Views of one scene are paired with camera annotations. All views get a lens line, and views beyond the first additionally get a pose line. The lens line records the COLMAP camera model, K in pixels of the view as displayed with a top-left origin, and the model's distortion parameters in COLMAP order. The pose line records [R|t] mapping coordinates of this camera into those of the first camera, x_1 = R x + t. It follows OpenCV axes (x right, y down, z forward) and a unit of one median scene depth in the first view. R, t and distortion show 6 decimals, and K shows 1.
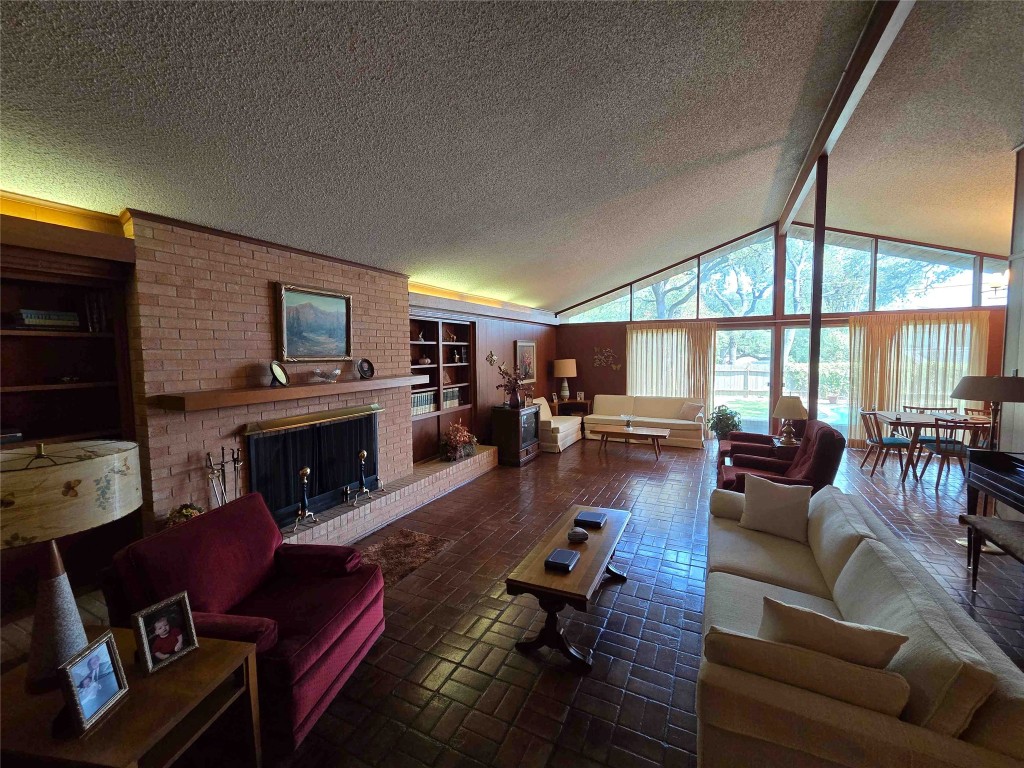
lens RADIAL K [[421.8, 0, 515.6], [0, 421.8, 377.5], [0, 0, 1]] dist [0.000454, 0.000287]
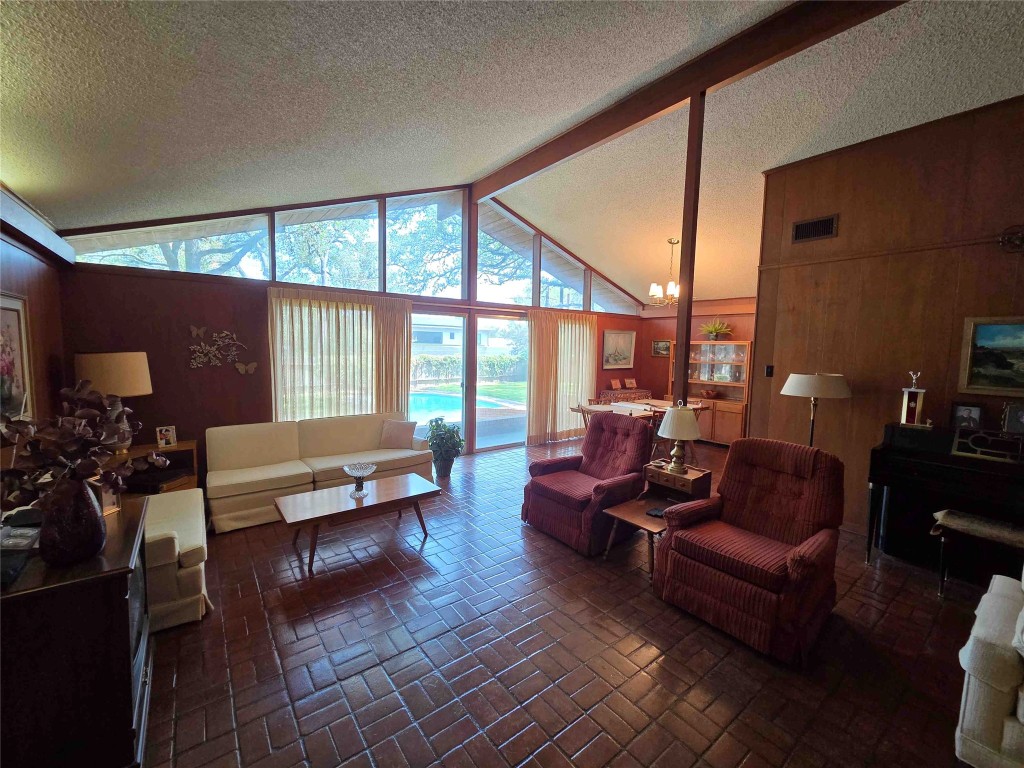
lens RADIAL K [[421.8, 0, 512.1], [0, 421.8, 380.0], [0, 0, 1]] dist [0.000454, 0.000287]
pose [[0.437327, -0.051763, 0.897811, -0.116308], [0.027251, 0.998646, 0.044302, -0.036257], [-0.898889, 0.005092, 0.438146, 0.722238]]
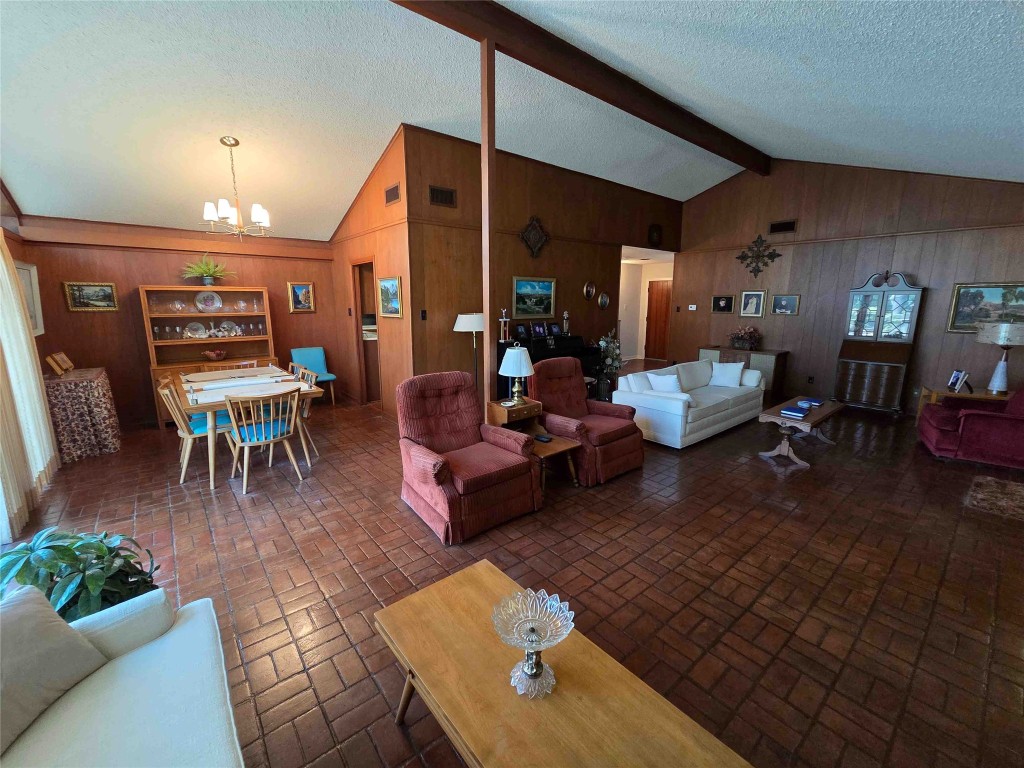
lens RADIAL K [[421.8, 0, 514.1], [0, 421.8, 384.7], [0, 0, 1]] dist [0.000454, 0.000287]
pose [[-0.917135, -0.067741, 0.392778, 0.228640], [0.034401, 0.968321, 0.247328, -0.075071], [-0.397090, 0.240345, -0.885751, 1.351488]]
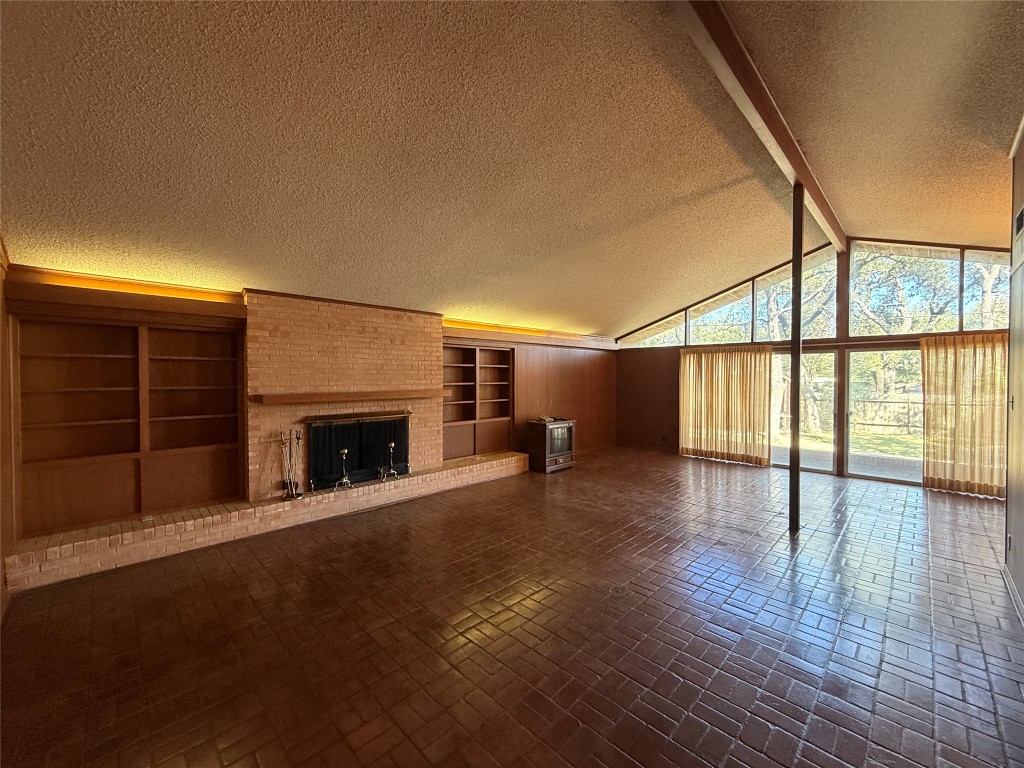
lens RADIAL K [[411.0, 0, 511.8], [0, 411.0, 383.2], [0, 0, 1]] dist [-0.003008, -0.000082]
pose [[0.945486, 0.019908, -0.325053, 0.292284], [-0.033256, 0.998814, -0.035561, 0.009253], [0.323959, 0.044433, 0.945027, -0.101826]]
